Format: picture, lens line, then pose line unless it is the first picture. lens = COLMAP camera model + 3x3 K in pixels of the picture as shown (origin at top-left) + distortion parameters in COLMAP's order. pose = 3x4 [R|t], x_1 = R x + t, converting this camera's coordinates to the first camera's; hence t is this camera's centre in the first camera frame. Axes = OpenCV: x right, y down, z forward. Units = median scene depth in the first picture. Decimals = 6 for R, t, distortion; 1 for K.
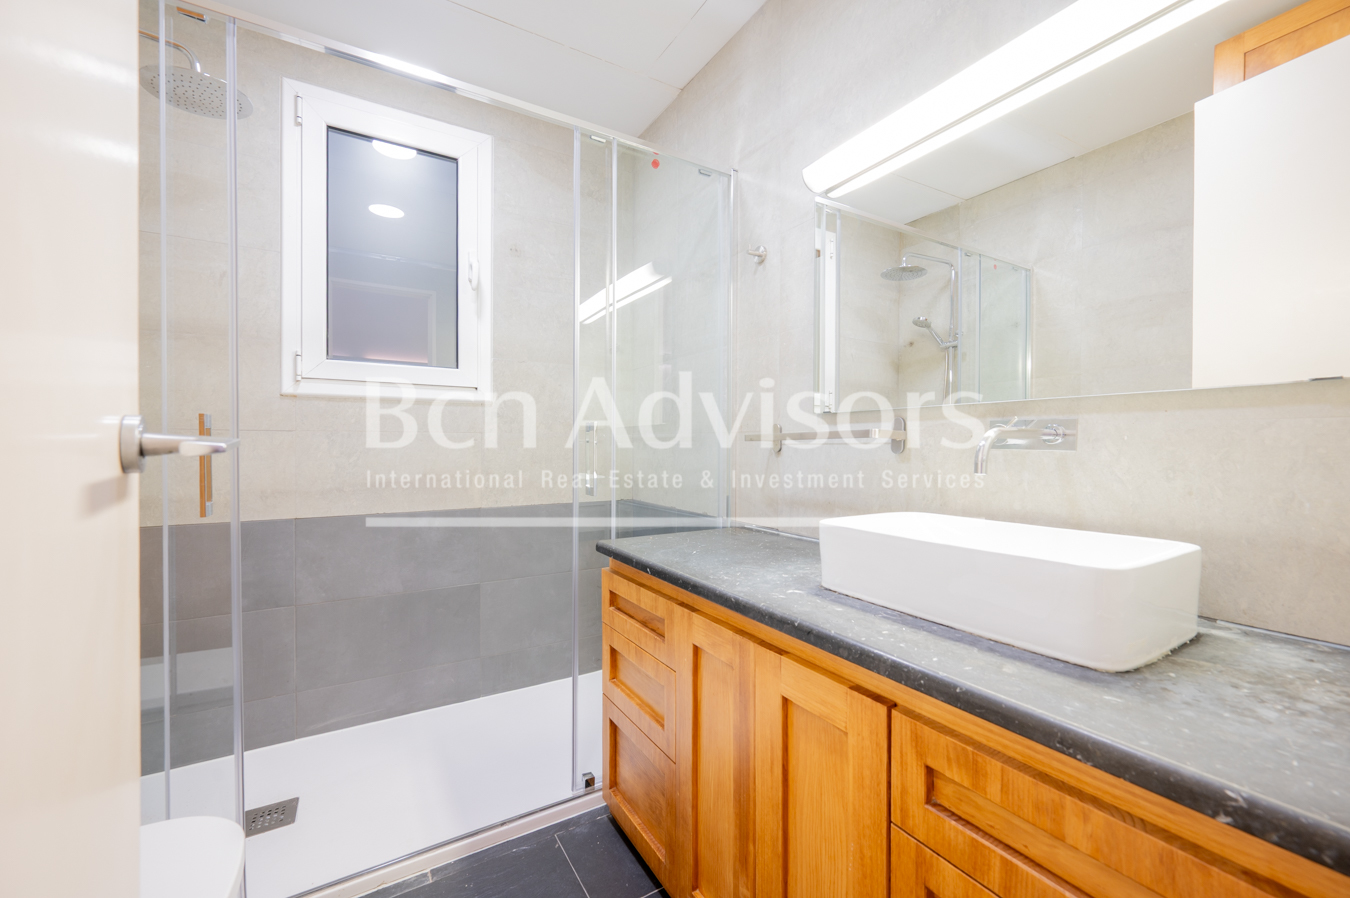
lens RADIAL K [[552.6, 0, 669.6], [0, 552.6, 442.5], [0, 0, 1]] dist [-0.000542, 0.000353]
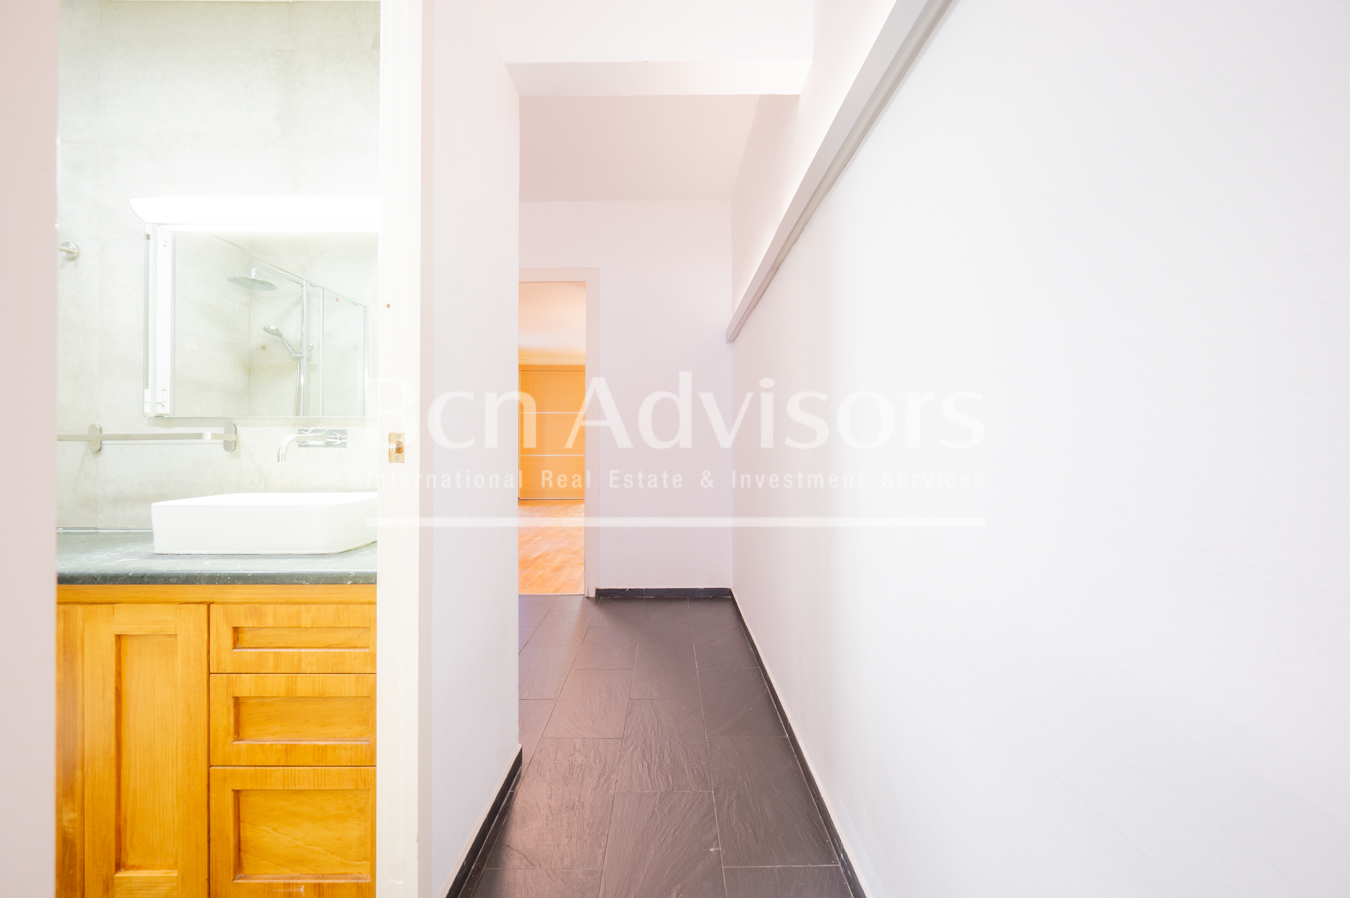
lens RADIAL K [[552.6, 0, 669.6], [0, 552.6, 442.5], [0, 0, 1]] dist [-0.000542, 0.000353]
pose [[0.521374, -0.002663, 0.853324, -0.229211], [-0.002509, 0.999986, 0.004653, -0.013409], [-0.853324, -0.004567, 0.521360, -0.812381]]
